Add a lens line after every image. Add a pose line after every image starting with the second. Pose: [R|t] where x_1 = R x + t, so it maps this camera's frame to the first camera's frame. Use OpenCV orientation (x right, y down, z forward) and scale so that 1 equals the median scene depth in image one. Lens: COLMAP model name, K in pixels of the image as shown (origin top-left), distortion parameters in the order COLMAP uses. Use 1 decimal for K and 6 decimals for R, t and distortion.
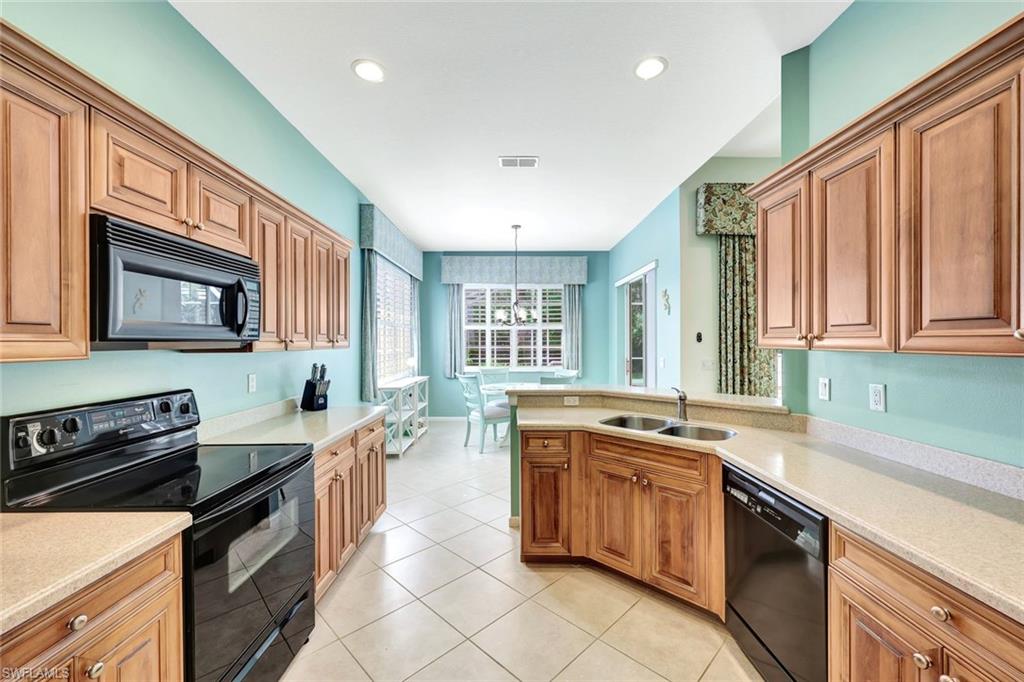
lens RADIAL K [[420.0, 0, 501.9], [0, 420.0, 342.1], [0, 0, 1]] dist [0.001426, -0.001115]
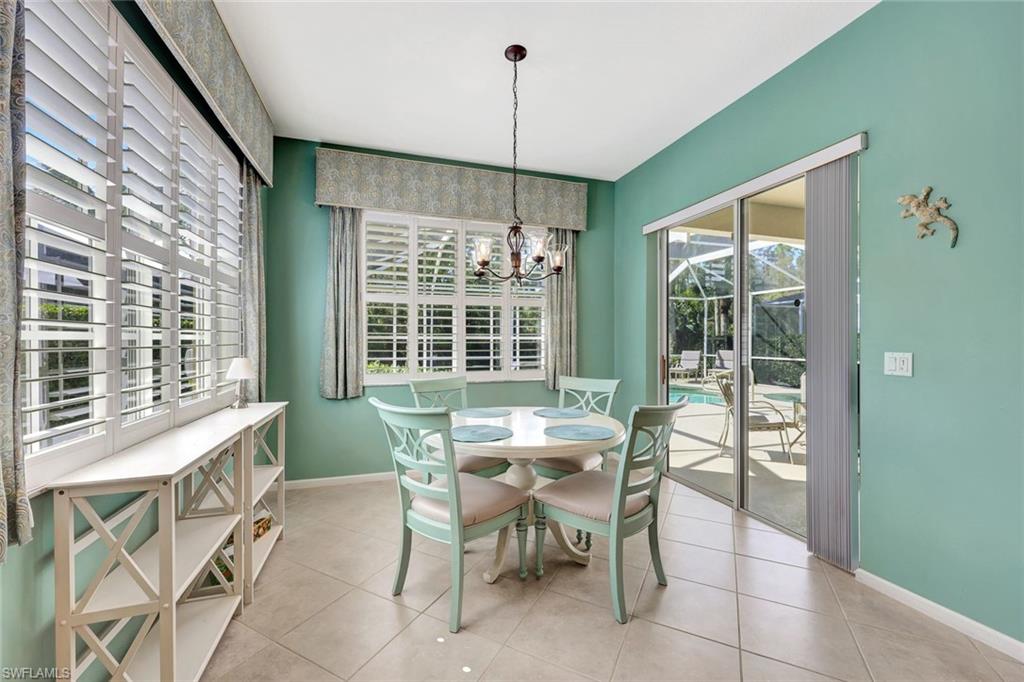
lens RADIAL K [[420.0, 0, 501.1], [0, 420.0, 339.2], [0, 0, 1]] dist [0.001426, -0.001115]
pose [[0.952012, 0.006755, 0.305986, -0.087625], [-0.005268, 0.999970, -0.005687, 0.017746], [-0.306015, 0.003802, 0.952019, 0.467466]]
